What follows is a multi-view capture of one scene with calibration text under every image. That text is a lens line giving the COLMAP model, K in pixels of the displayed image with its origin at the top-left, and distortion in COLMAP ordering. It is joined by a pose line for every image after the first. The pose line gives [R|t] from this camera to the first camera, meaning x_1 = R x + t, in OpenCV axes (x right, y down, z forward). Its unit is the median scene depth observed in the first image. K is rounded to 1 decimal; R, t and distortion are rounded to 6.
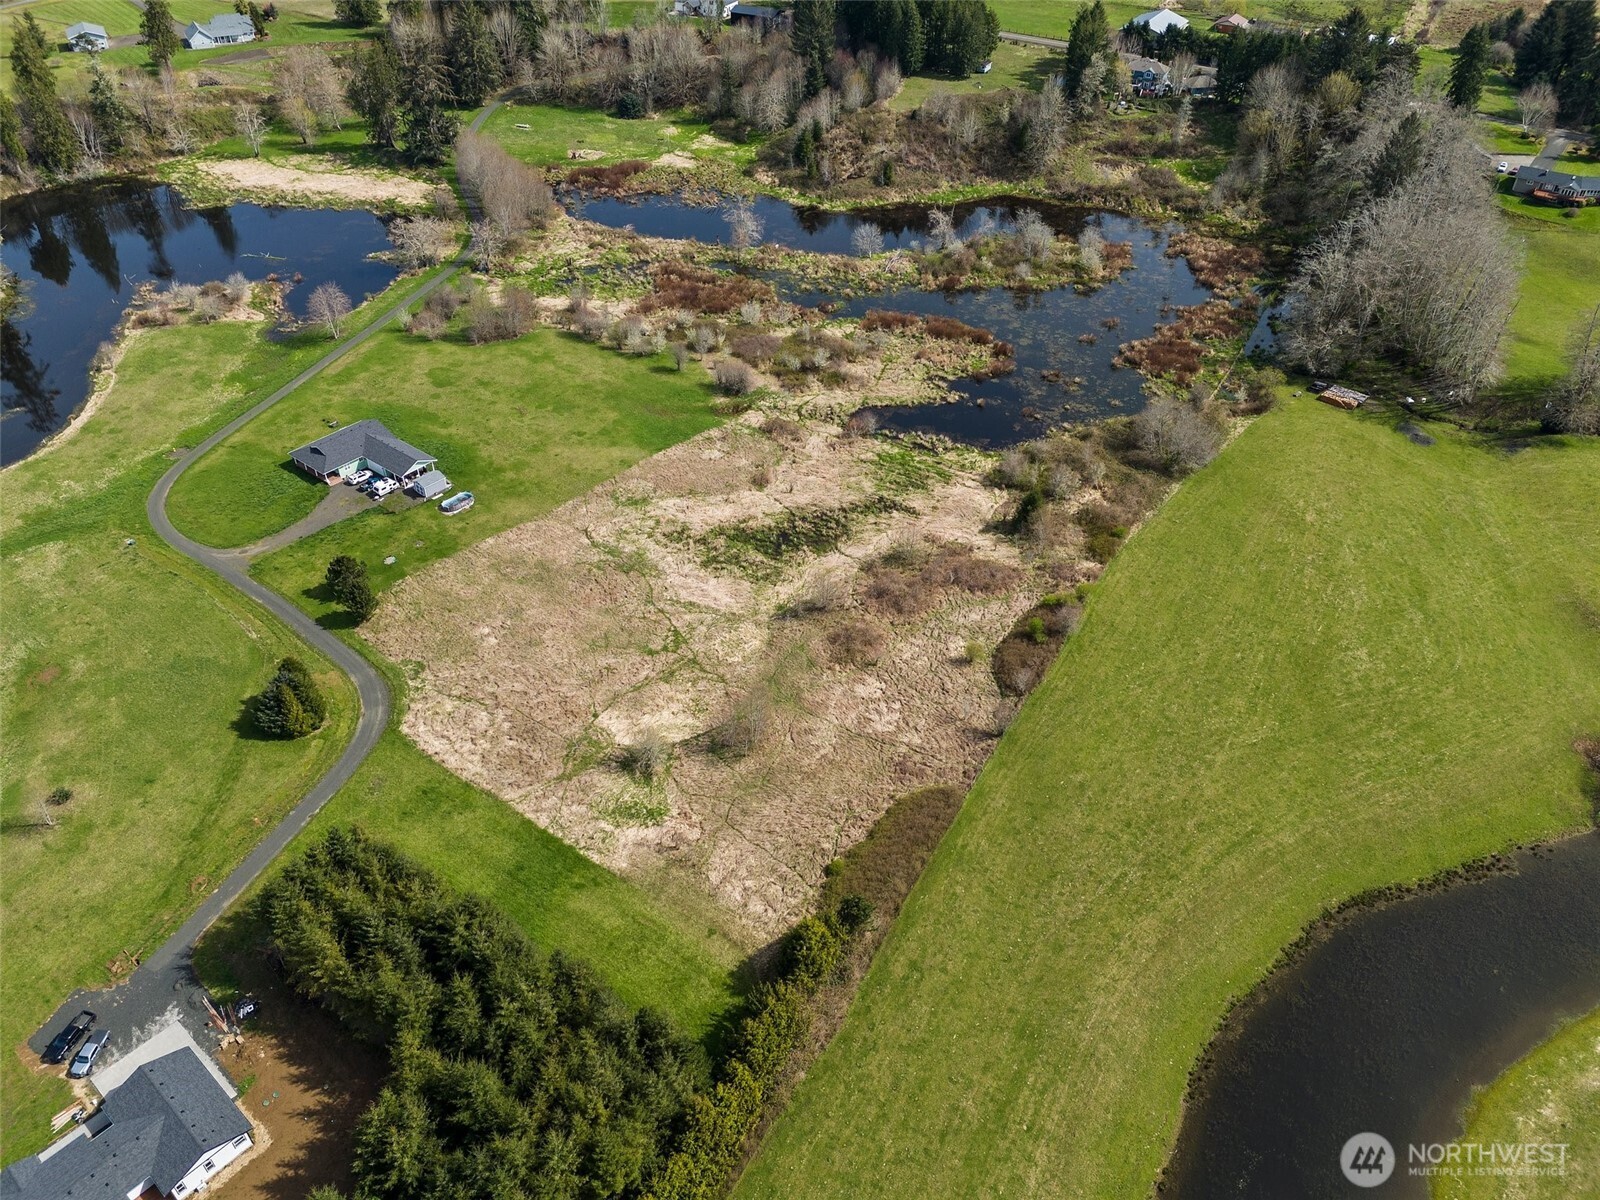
lens RADIAL K [[1147.2, 0, 800.0], [0, 1147.2, 600.0], [0, 0, 1]] dist [0.106220, -0.105767]
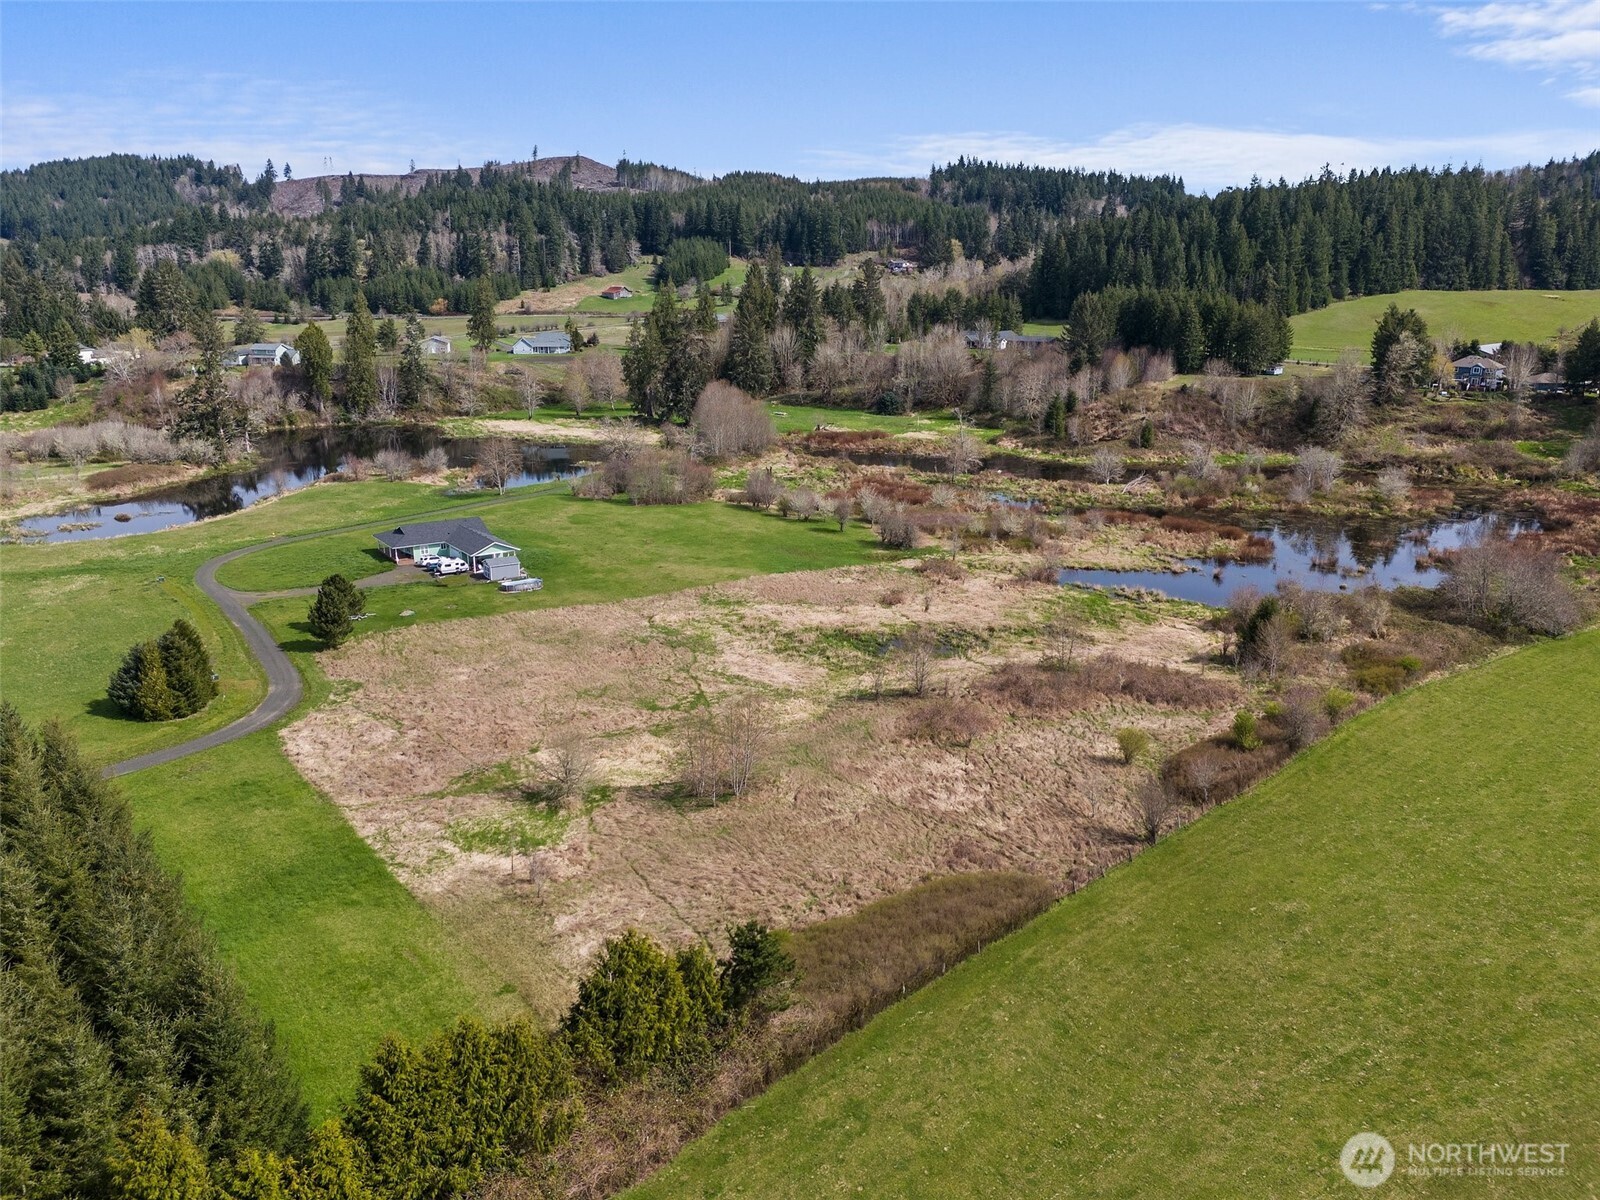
lens RADIAL K [[1166.4, 0, 800.0], [0, 1166.4, 600.0], [0, 0, 1]] dist [0.076399, -0.068108]
pose [[0.959643, 0.074848, -0.271077, 0.120685], [-0.173396, 0.916375, -0.360819, 0.191048], [0.221402, 0.393261, 0.892372, 0.306699]]
